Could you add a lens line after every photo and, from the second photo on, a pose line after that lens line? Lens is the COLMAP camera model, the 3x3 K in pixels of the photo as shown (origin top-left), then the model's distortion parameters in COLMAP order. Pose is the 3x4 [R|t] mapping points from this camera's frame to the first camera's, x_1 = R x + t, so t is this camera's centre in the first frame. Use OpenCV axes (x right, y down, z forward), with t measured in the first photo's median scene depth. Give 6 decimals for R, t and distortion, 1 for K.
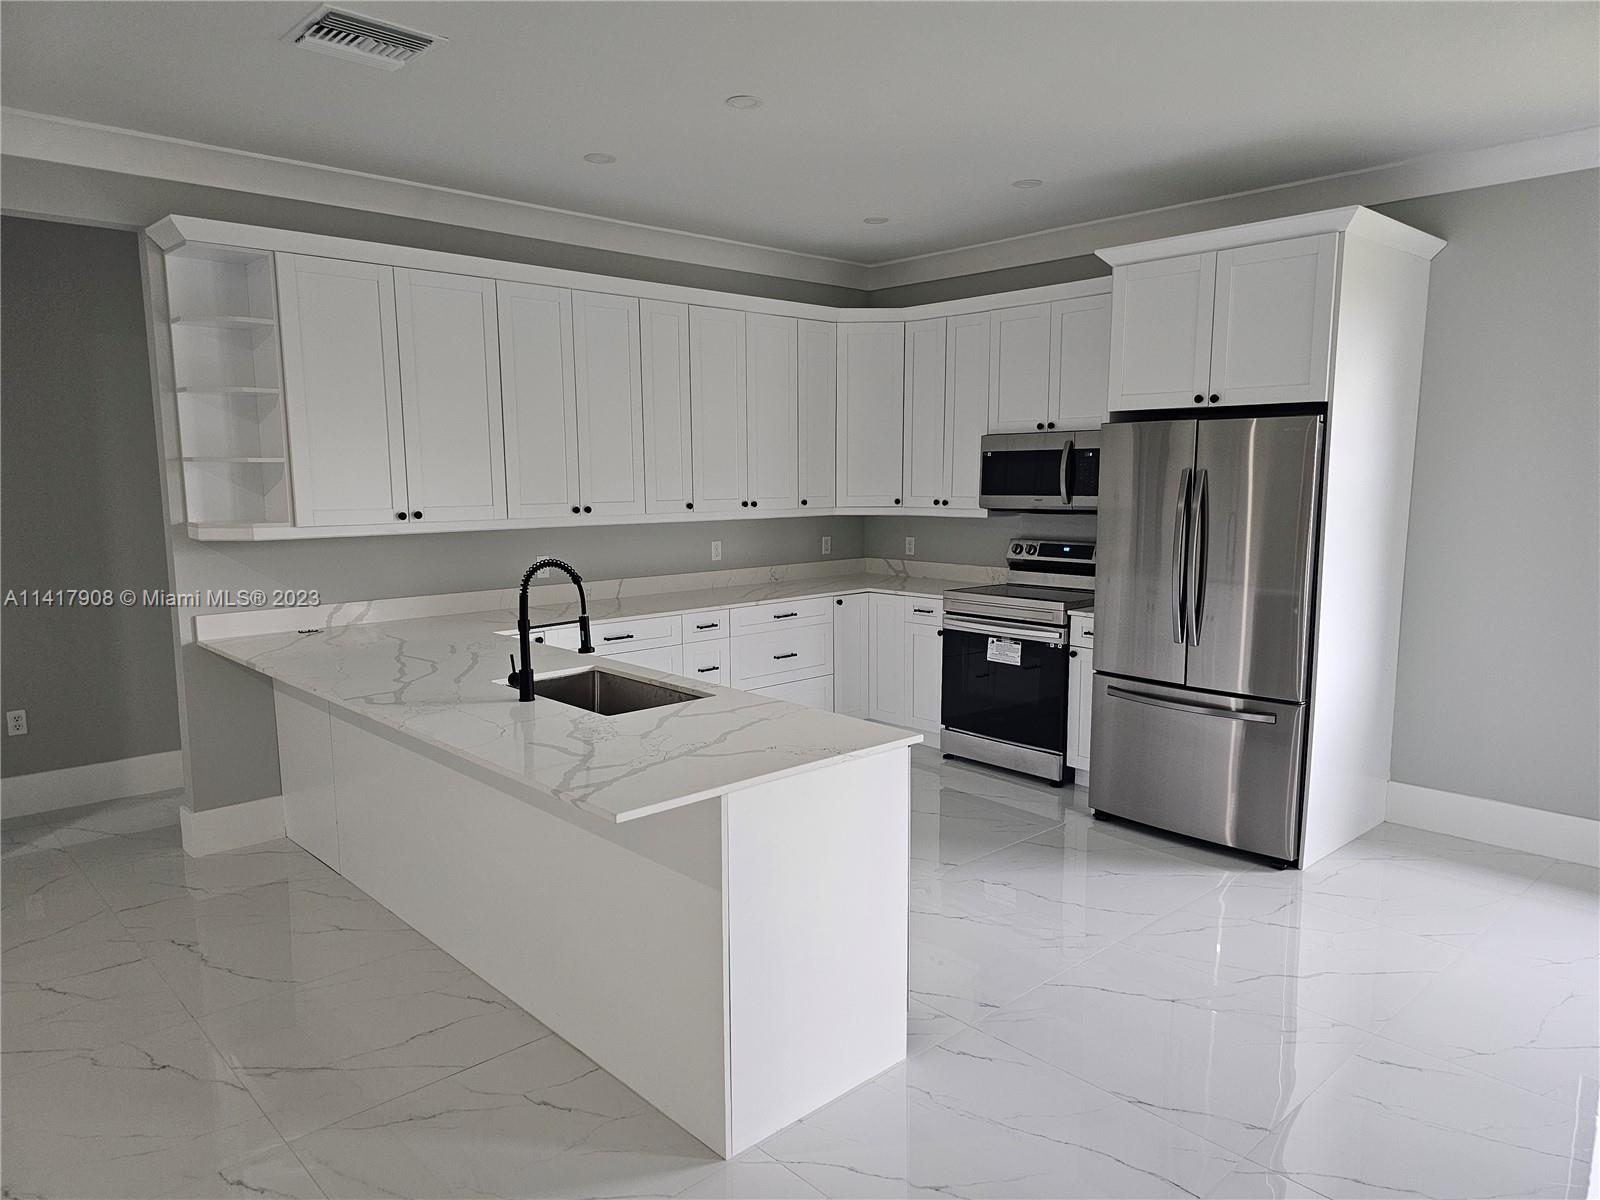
lens RADIAL K [[1067.2, 0, 803.8], [0, 1067.2, 606.0], [0, 0, 1]] dist [0.029161, -0.005506]
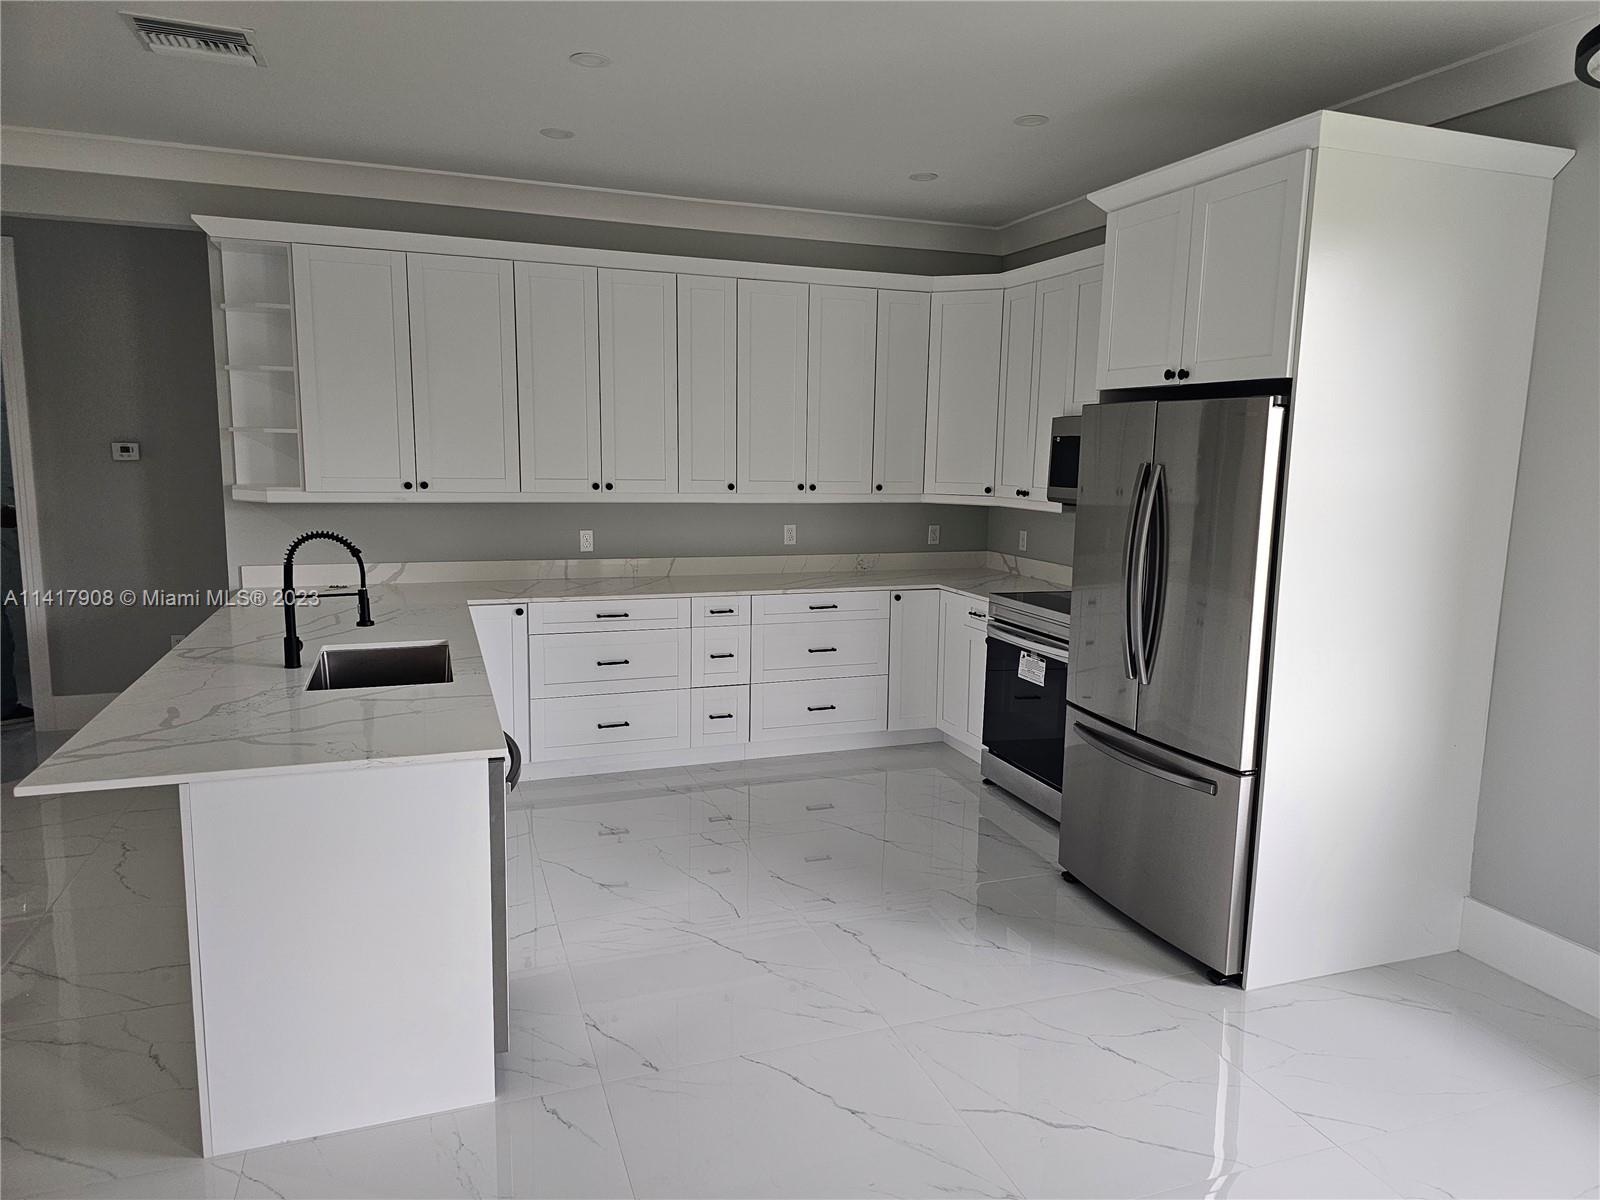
lens RADIAL K [[1067.2, 0, 820.7], [0, 1067.2, 593.7], [0, 0, 1]] dist [0.029161, -0.005506]
pose [[0.924958, 0.074244, -0.372748, 0.375940], [-0.071349, 0.997218, 0.021574, -0.026208], [0.373313, 0.006640, 0.927682, 0.146379]]
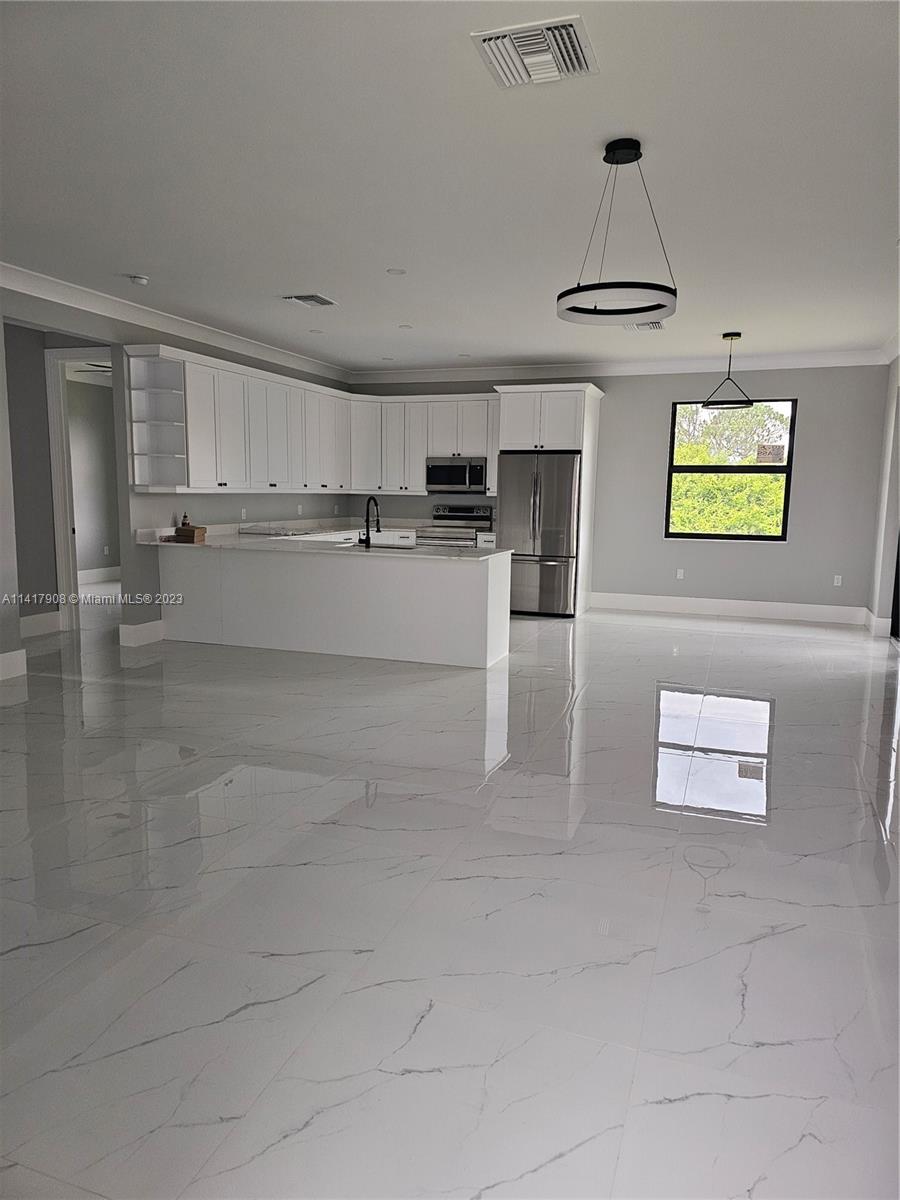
lens RADIAL K [[800.4, 0, 454.2], [0, 800.4, 602.9], [0, 0, 1]] dist [0.029161, -0.005506]
pose [[0.891510, -0.043907, 0.450869, -0.631788], [0.036999, 0.999024, 0.024129, 0.120808], [-0.451488, -0.004829, 0.892264, -0.598568]]
